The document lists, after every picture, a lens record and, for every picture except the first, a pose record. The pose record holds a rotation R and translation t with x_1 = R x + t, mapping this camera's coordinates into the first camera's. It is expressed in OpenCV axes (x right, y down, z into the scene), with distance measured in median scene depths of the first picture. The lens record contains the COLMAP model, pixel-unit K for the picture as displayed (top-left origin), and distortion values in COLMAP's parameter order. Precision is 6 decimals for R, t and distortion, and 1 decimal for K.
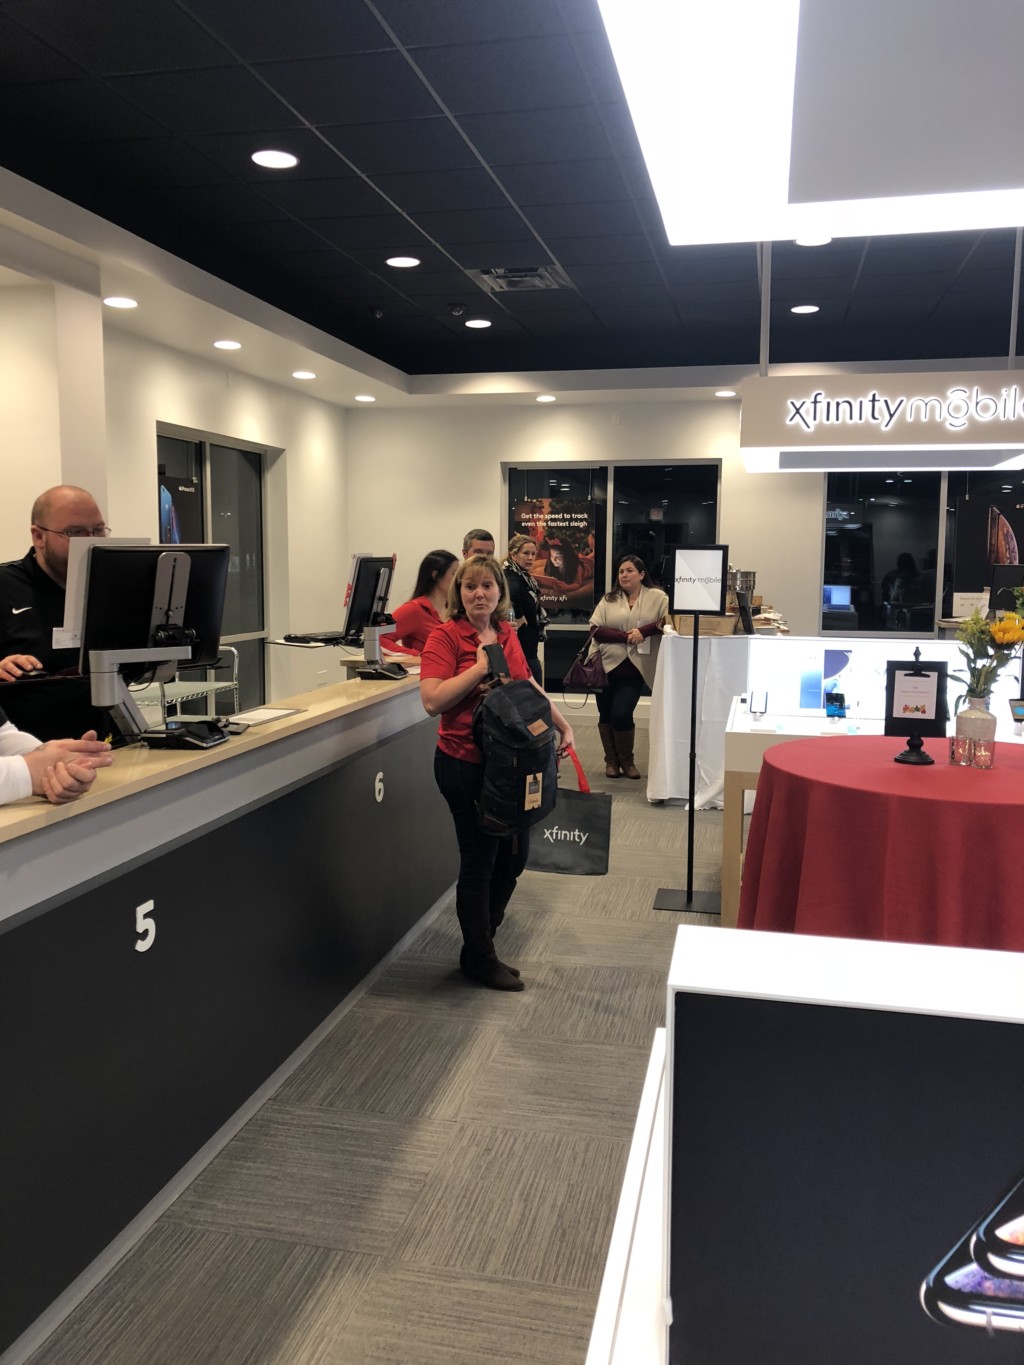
lens RADIAL K [[1125.7, 0, 535.2], [0, 1125.7, 695.5], [0, 0, 1]] dist [0.037557, -0.013075]
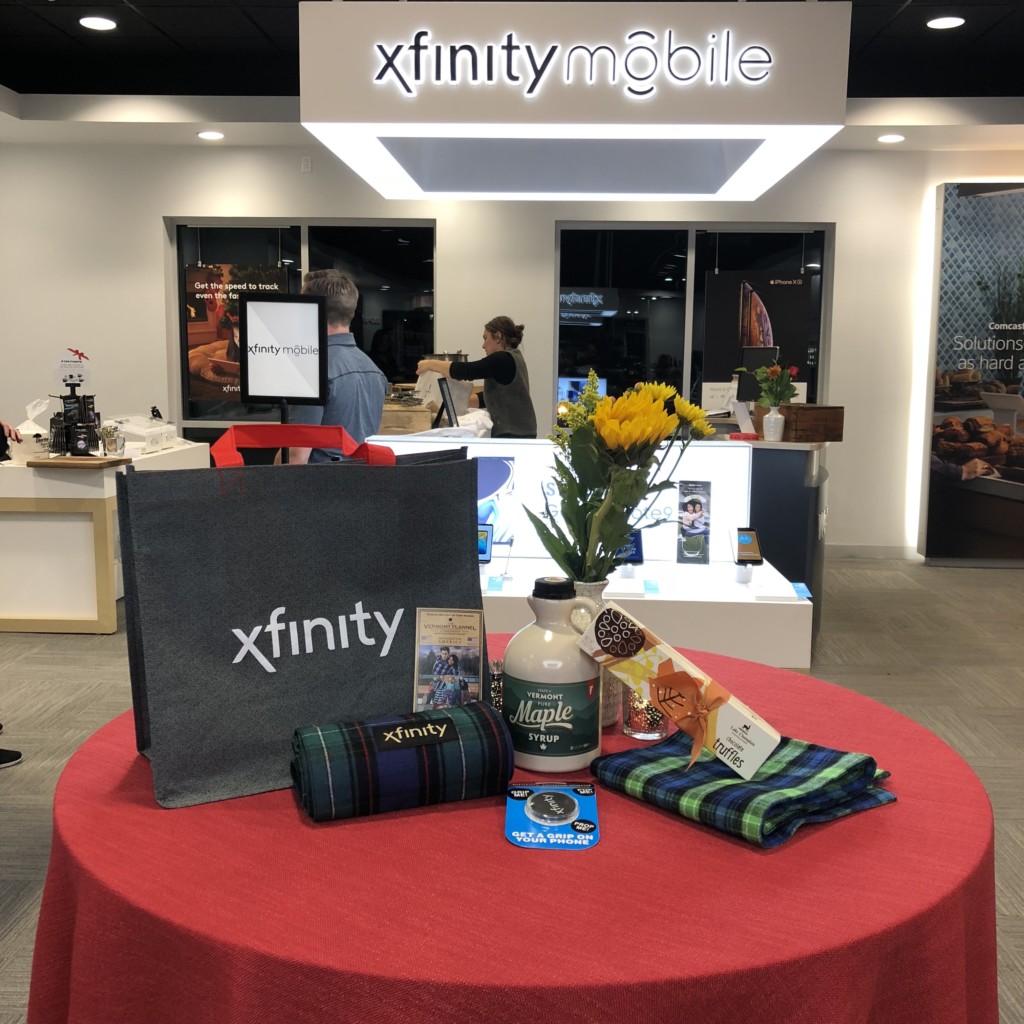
lens RADIAL K [[1141.2, 0, 514.3], [0, 1141.2, 522.3], [0, 0, 1]] dist [0.037041, 0.000000]
pose [[0.986093, -0.017466, 0.165274, 0.084461], [0.013223, 0.999555, 0.026740, -0.009796], [-0.165667, -0.024182, 0.985885, 0.167443]]
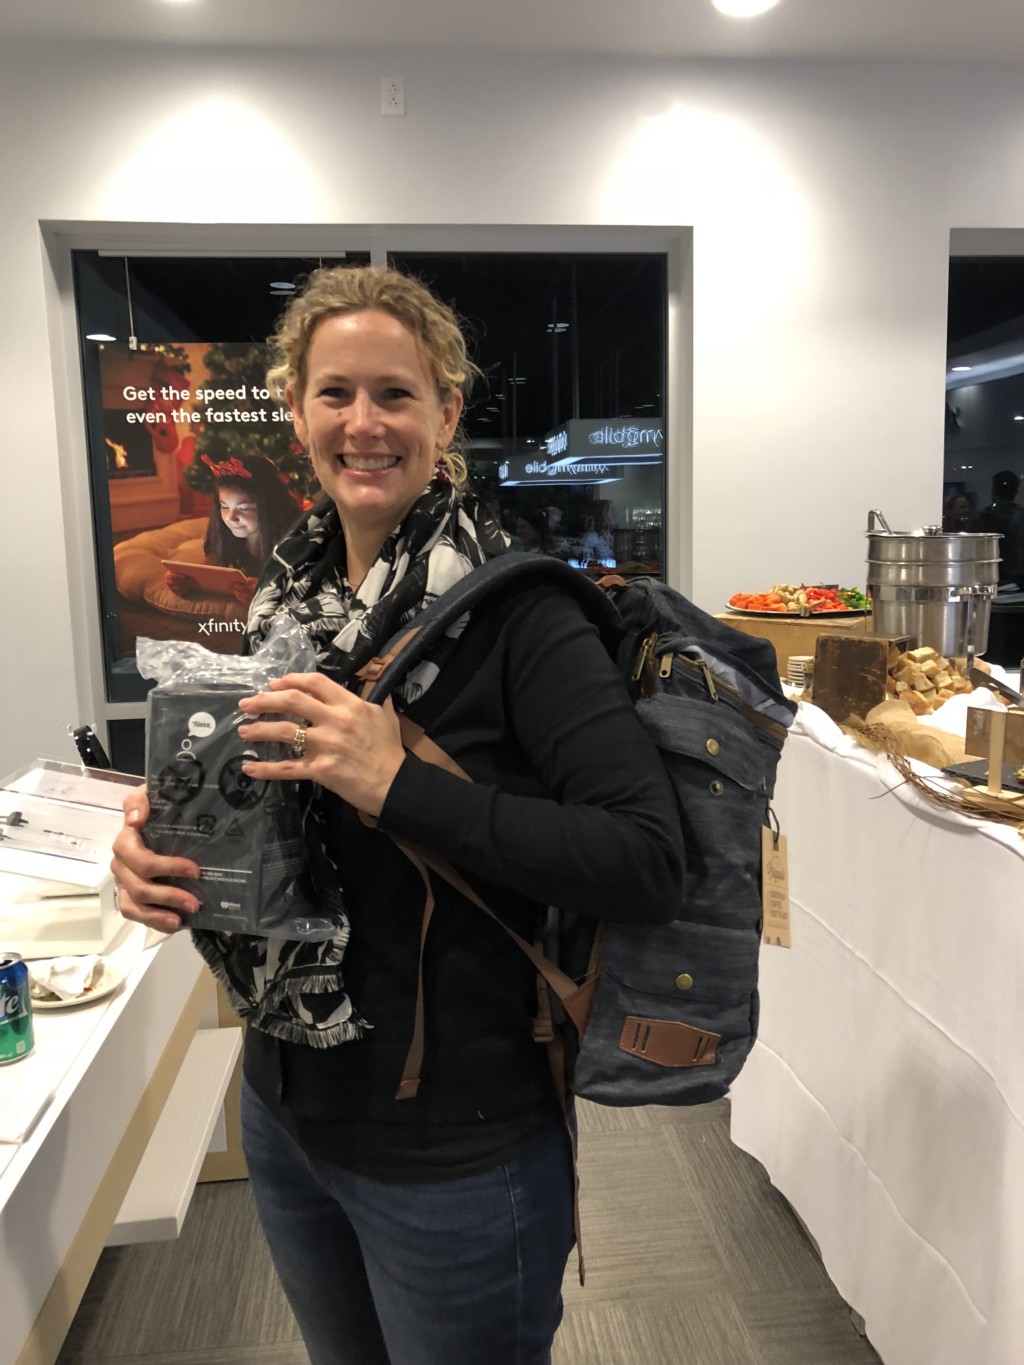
lens RADIAL K [[1125.7, 0, 522.6], [0, 1125.7, 684.0], [0, 0, 1]] dist [0.037557, -0.013075]
pose [[0.948684, -0.067320, 0.308977, -0.010851], [0.061746, 0.997705, 0.027794, -0.081365], [-0.310139, -0.007290, 0.950663, 0.710988]]
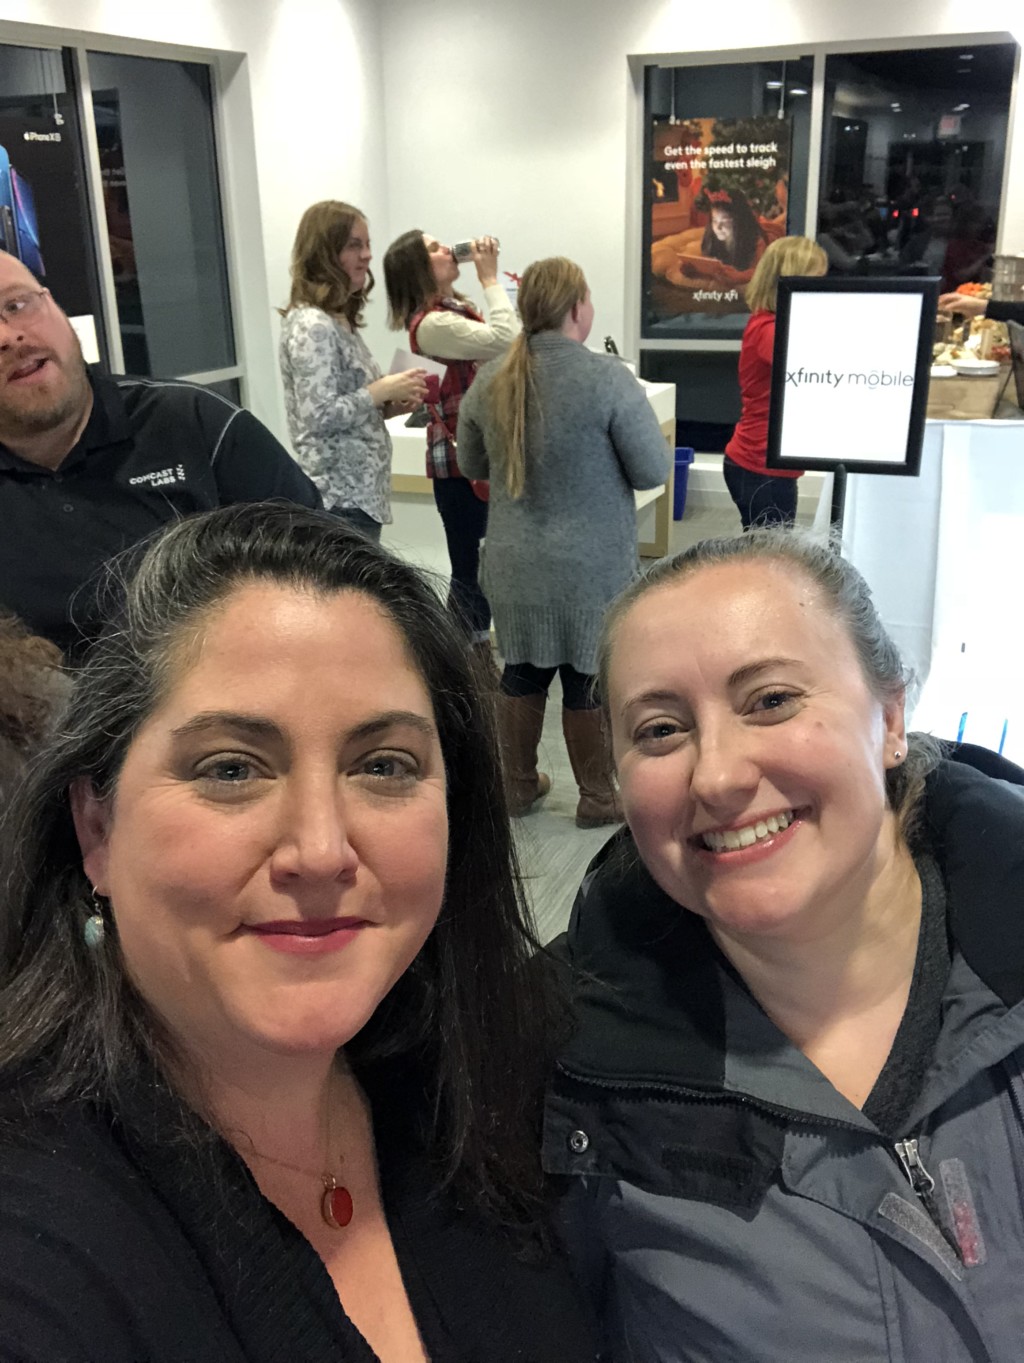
lens RADIAL K [[1322.5, 0, 505.1], [0, 1322.5, 728.7], [0, 0, 1]] dist [-0.030185, 0.000000]
pose [[0.979254, 0.047980, -0.196874, 0.064020], [0.005467, 0.964954, 0.262362, -0.053807], [0.202562, -0.257995, 0.944673, 0.279961]]
